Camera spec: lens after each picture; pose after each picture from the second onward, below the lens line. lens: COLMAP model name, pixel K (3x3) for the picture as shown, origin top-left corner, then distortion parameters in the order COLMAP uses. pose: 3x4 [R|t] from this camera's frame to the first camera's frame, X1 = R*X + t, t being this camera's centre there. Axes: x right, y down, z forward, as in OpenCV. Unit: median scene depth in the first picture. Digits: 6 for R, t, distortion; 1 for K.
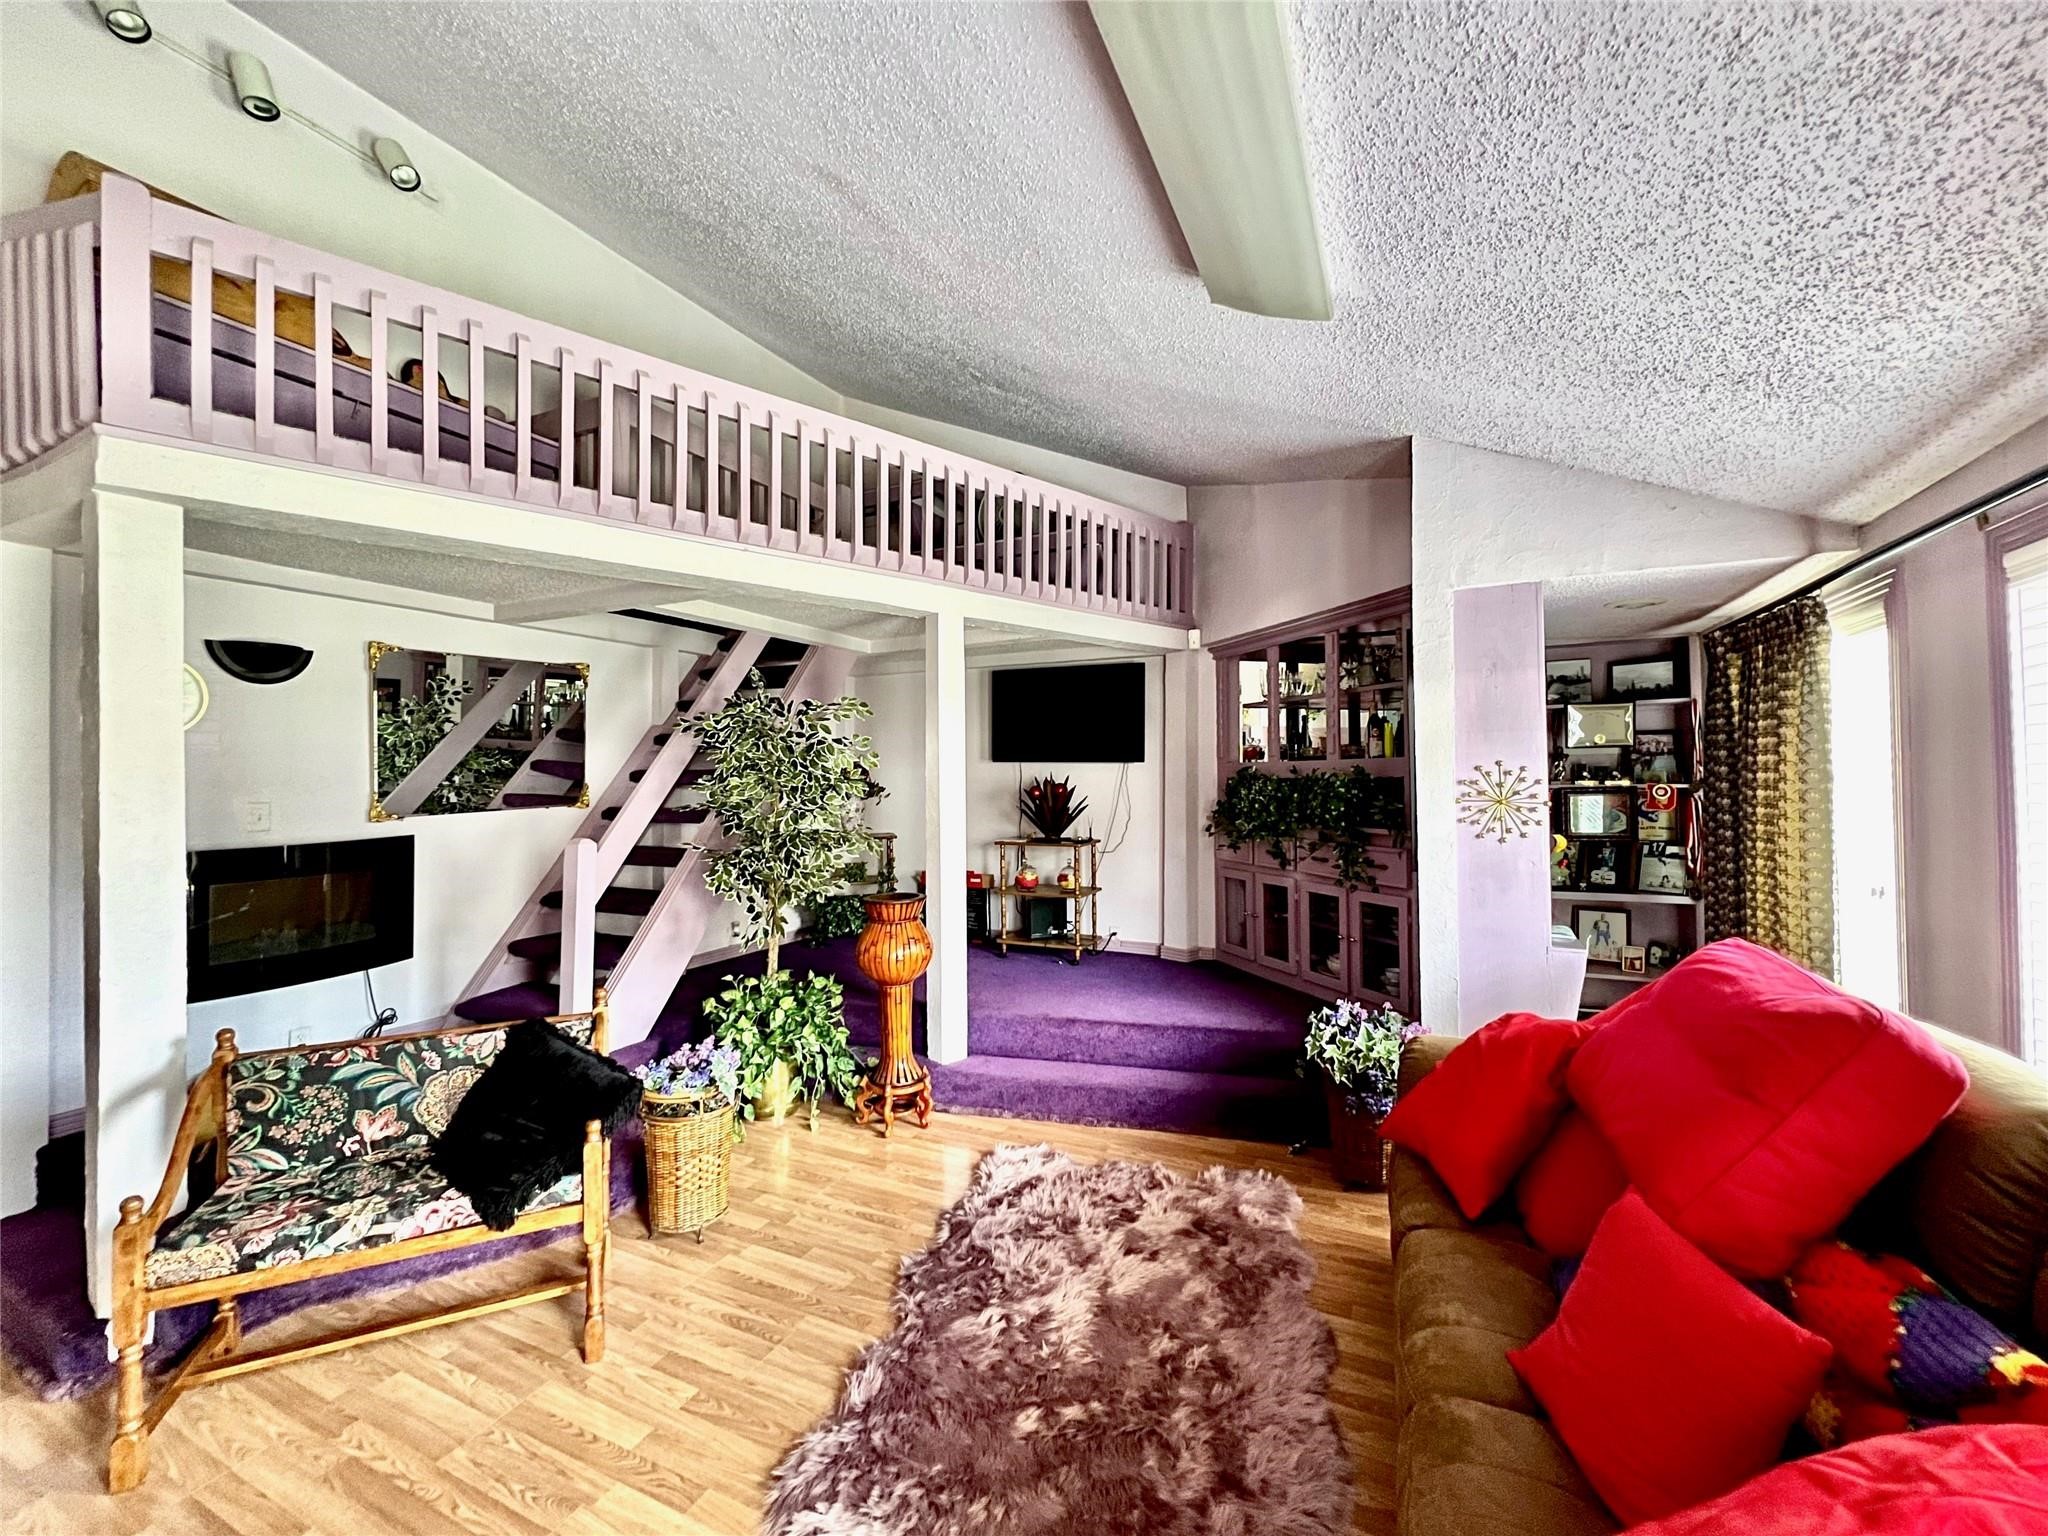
lens RADIAL K [[825.7, 0, 1018.8], [0, 825.7, 768.8], [0, 0, 1]] dist [-0.000821, 0.000937]
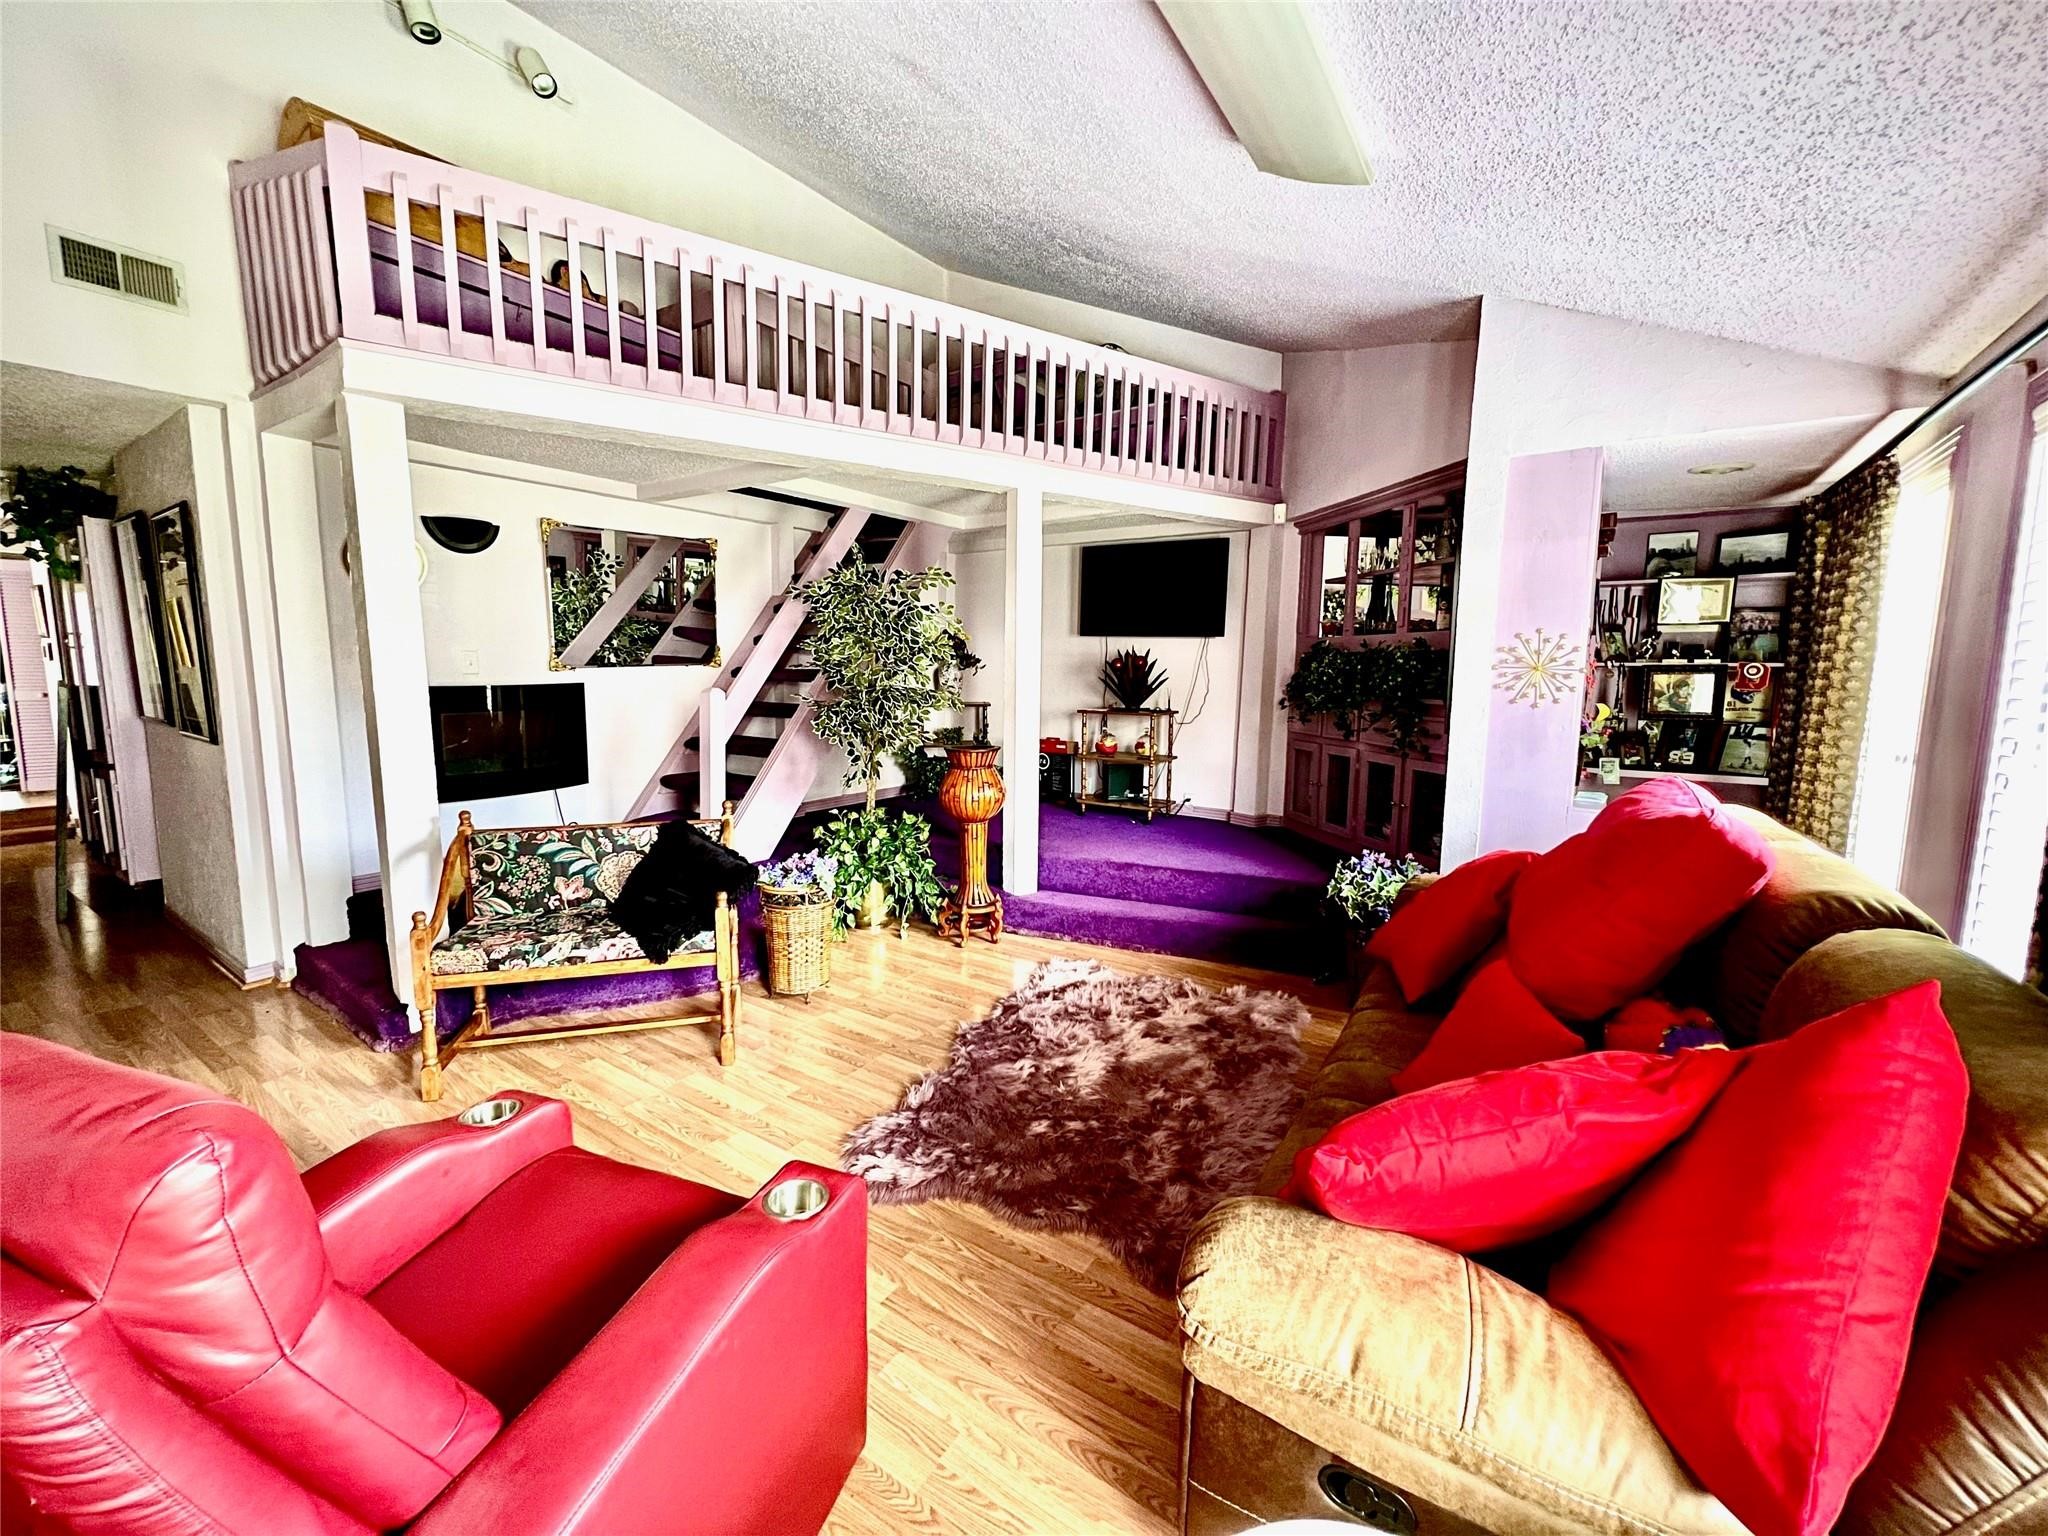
lens RADIAL K [[825.7, 0, 1019.4], [0, 825.7, 771.3], [0, 0, 1]] dist [-0.000821, 0.000937]
pose [[0.988903, 0.037660, -0.143711, 0.096067], [-0.017755, 0.990363, 0.137351, 0.037851], [0.147499, -0.133275, 0.980042, -0.135374]]
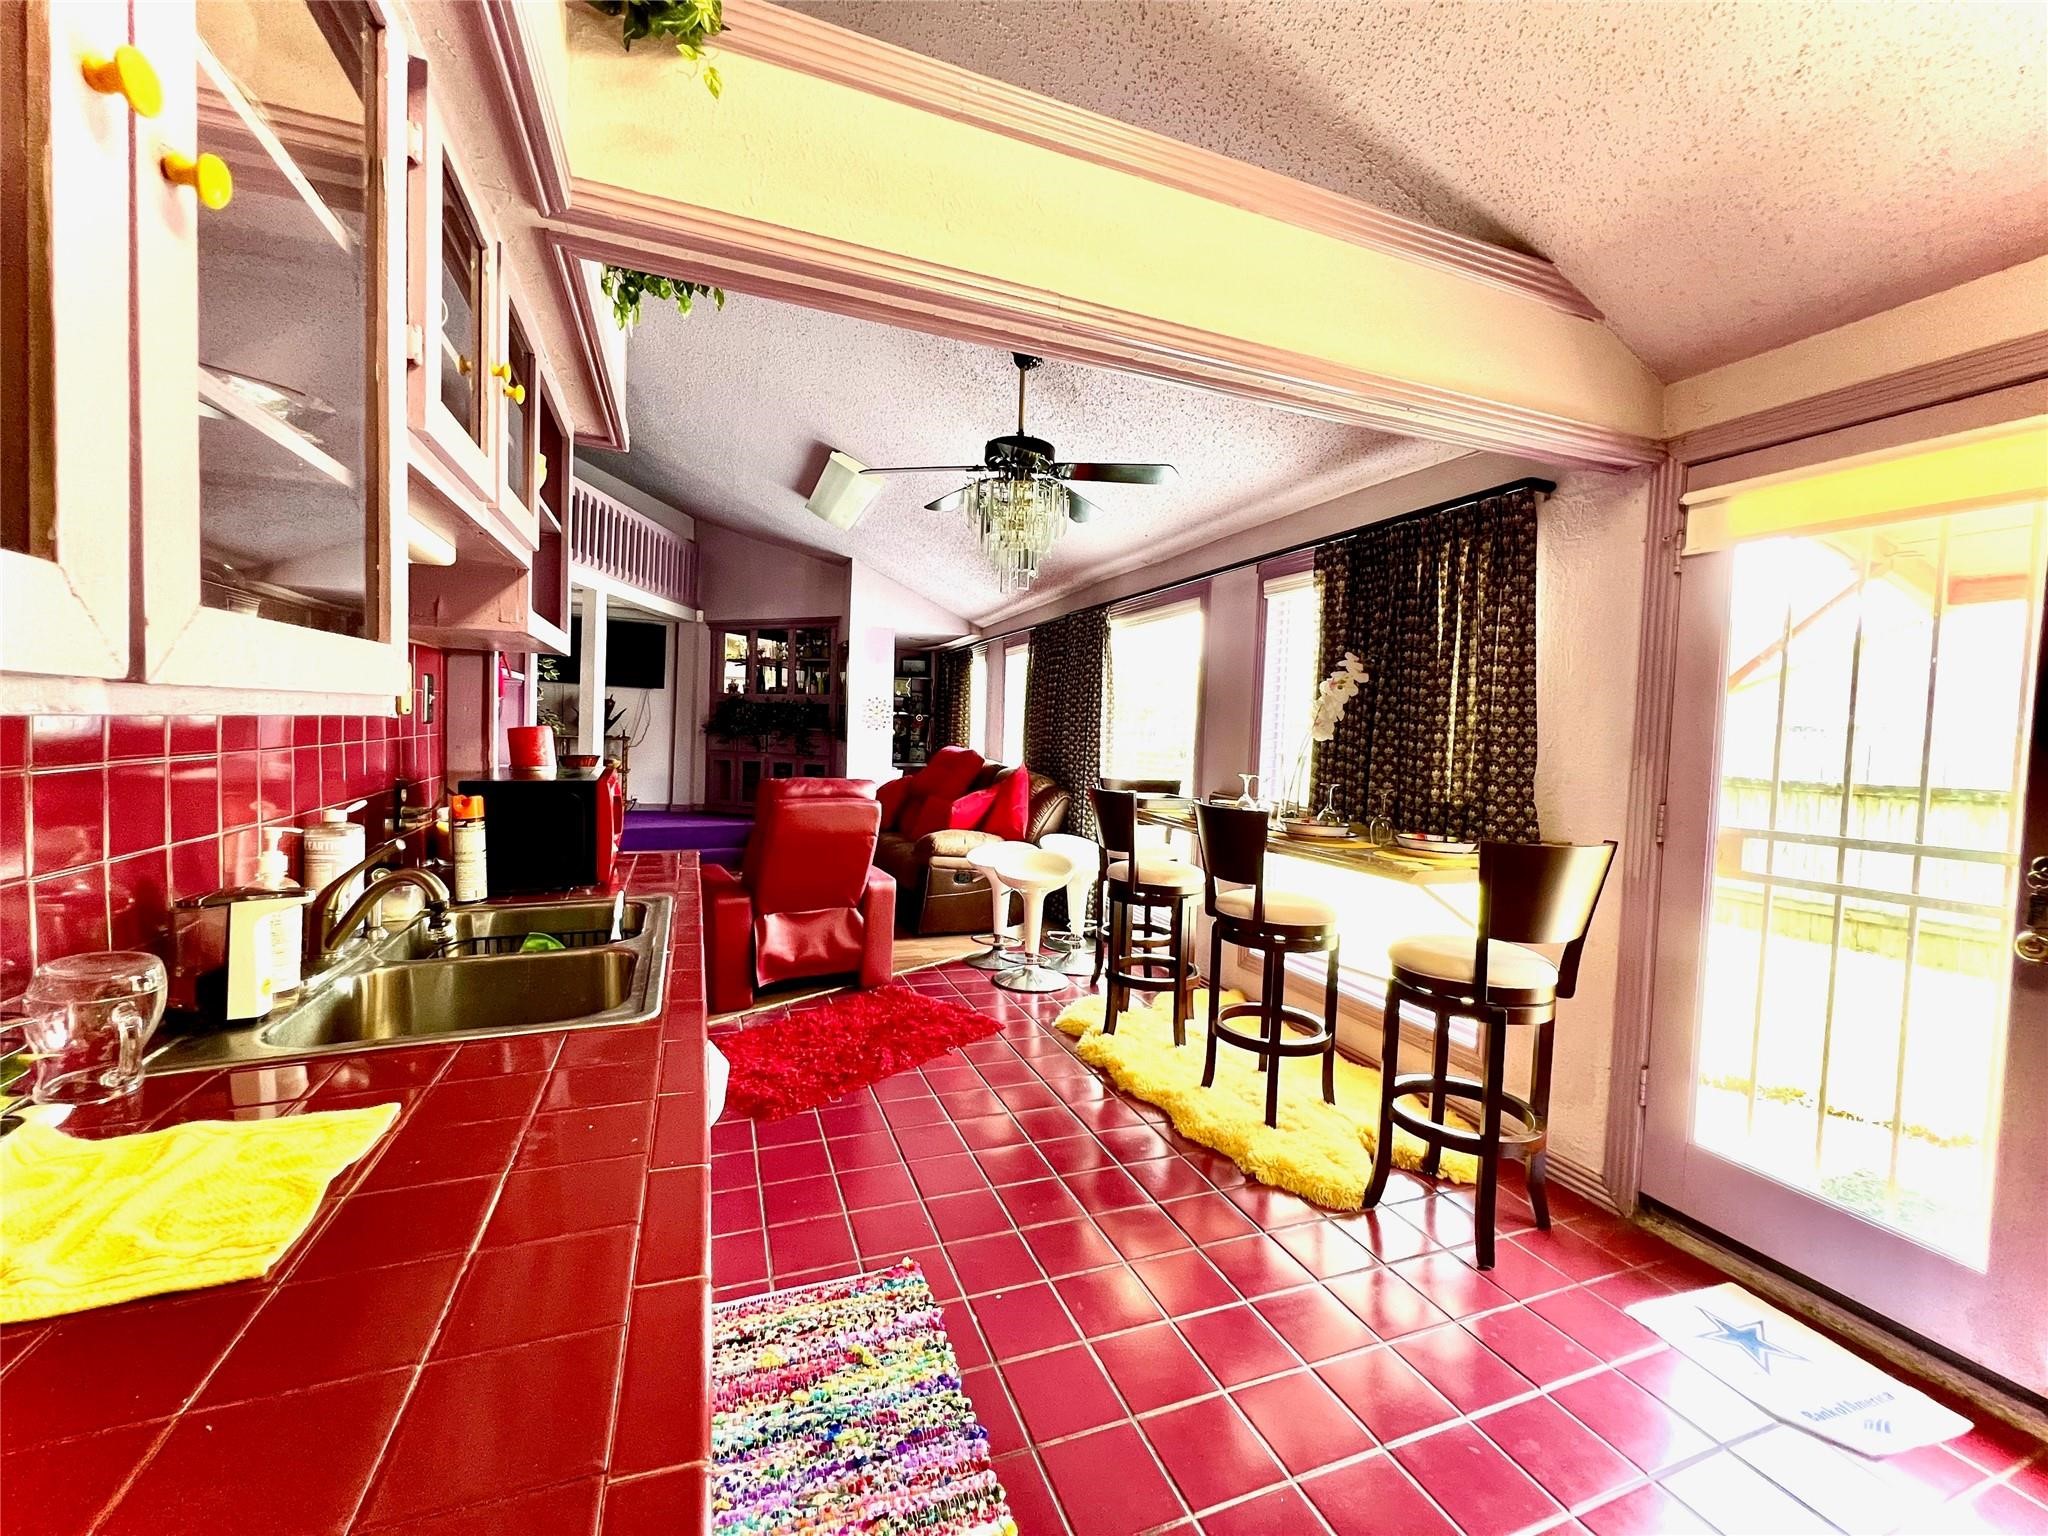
lens RADIAL K [[825.7, 0, 1015.6], [0, 825.7, 768.3], [0, 0, 1]] dist [-0.000821, 0.000937]
pose [[0.675412, 0.001348, 0.737439, -1.006573], [-0.046557, 0.998081, 0.040817, 0.085805], [-0.735969, -0.061901, 0.674179, -1.037059]]
